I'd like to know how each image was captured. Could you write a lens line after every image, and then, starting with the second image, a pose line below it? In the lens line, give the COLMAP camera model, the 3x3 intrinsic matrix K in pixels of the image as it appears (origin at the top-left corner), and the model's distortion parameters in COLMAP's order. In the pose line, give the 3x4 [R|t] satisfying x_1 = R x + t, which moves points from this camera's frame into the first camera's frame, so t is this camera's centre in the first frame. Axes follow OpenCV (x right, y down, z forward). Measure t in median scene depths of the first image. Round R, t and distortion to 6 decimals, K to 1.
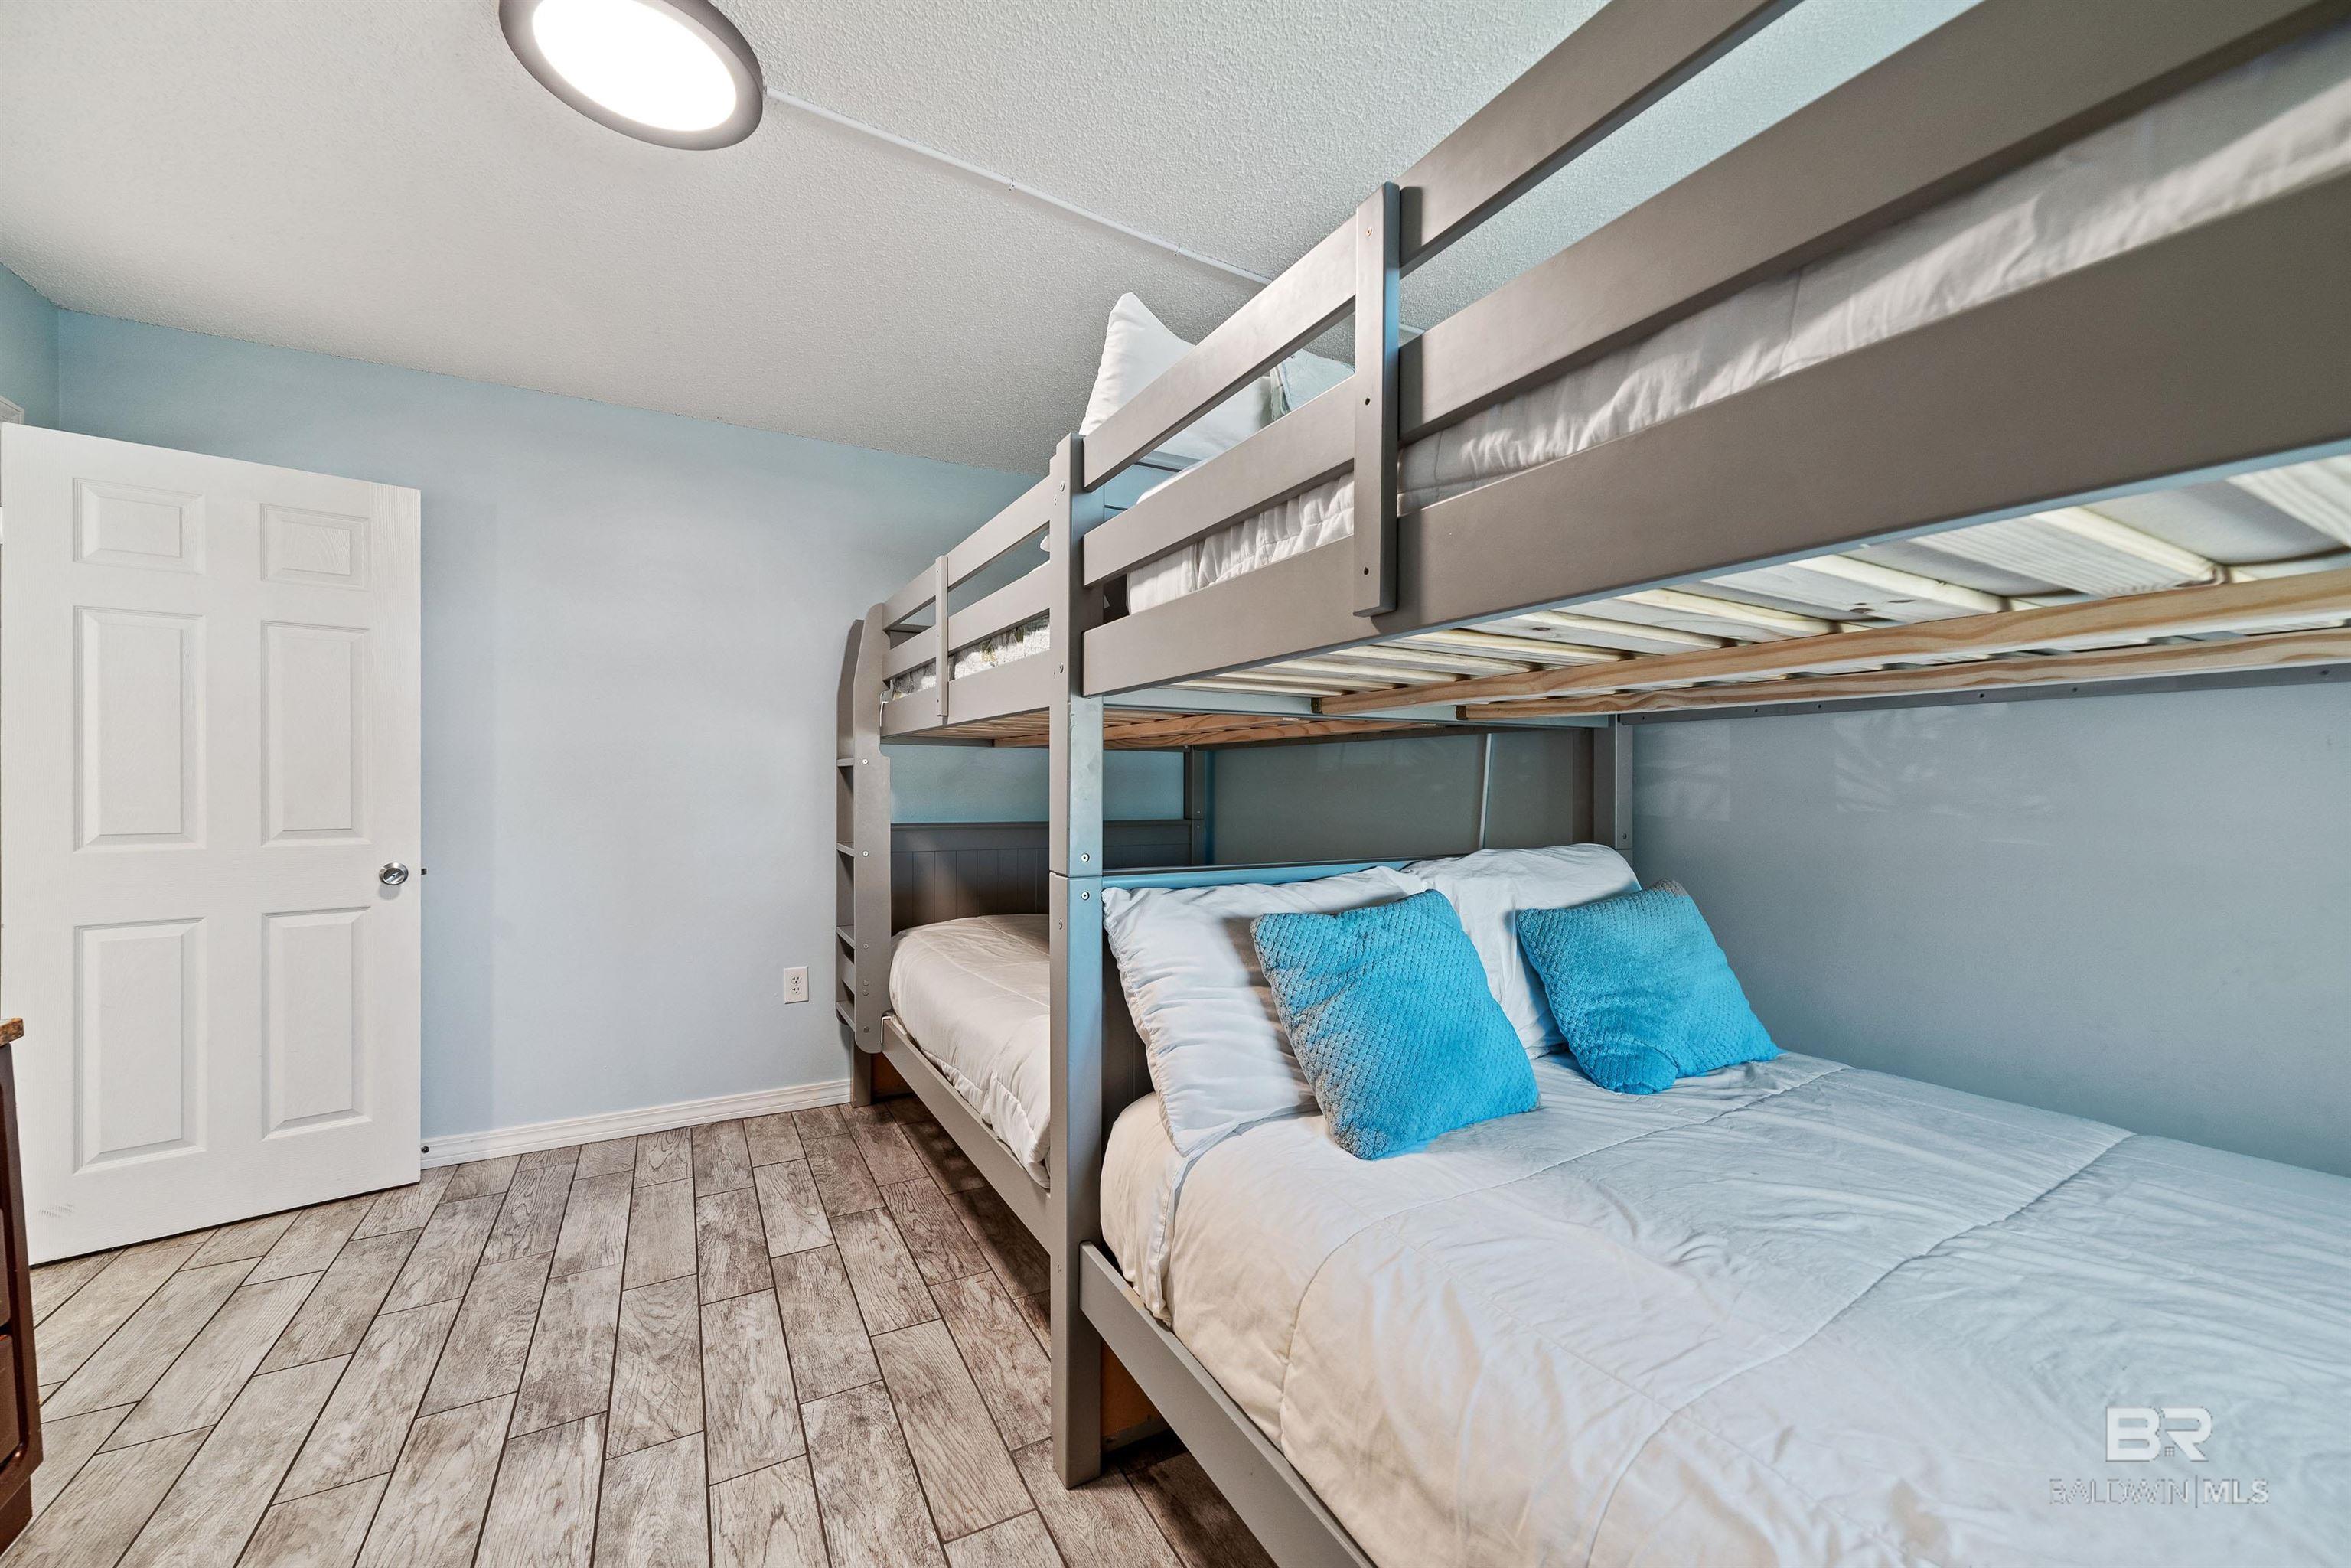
lens RADIAL K [[908.3, 0, 1183.7], [0, 908.3, 788.1], [0, 0, 1]] dist [-0.002046, -0.000108]
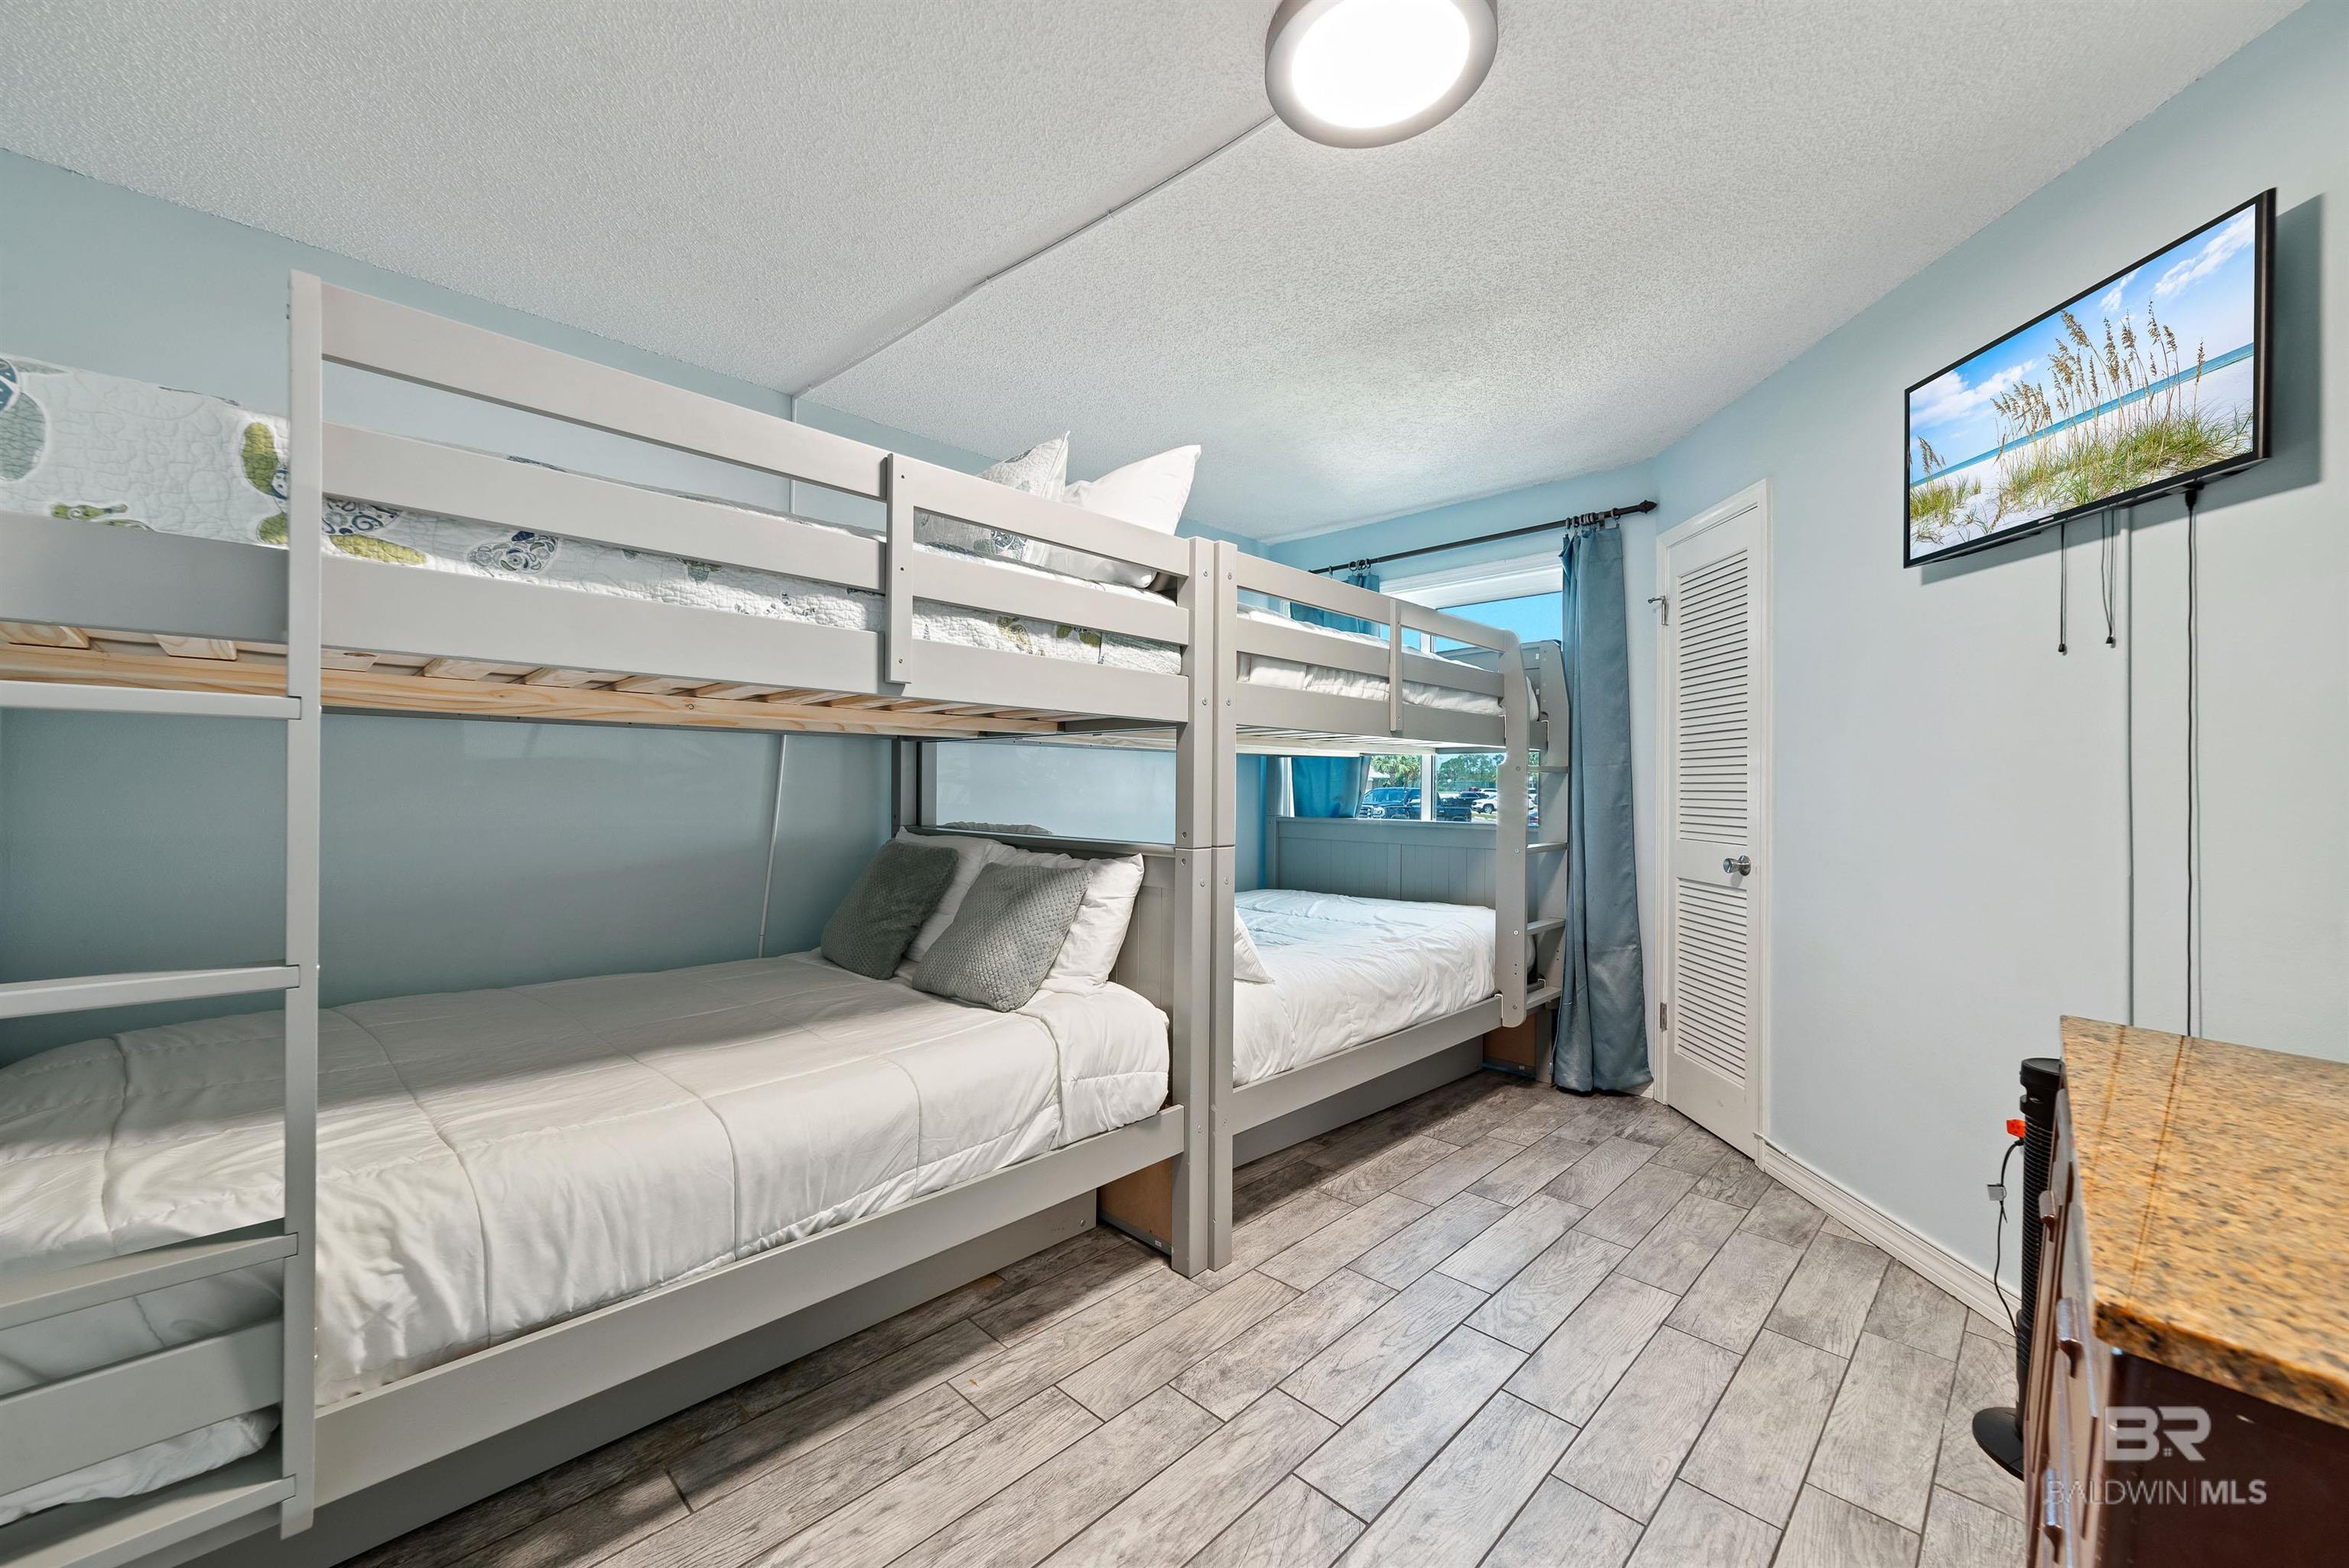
lens RADIAL K [[907.4, 0, 1182.7], [0, 907.4, 788.1], [0, 0, 1]] dist [-0.002046, -0.000108]
pose [[-0.286101, -0.007054, 0.958174, -1.379072], [-0.009650, 0.999943, 0.004480, -0.002033], [-0.958151, -0.007965, -0.286153, 1.371640]]
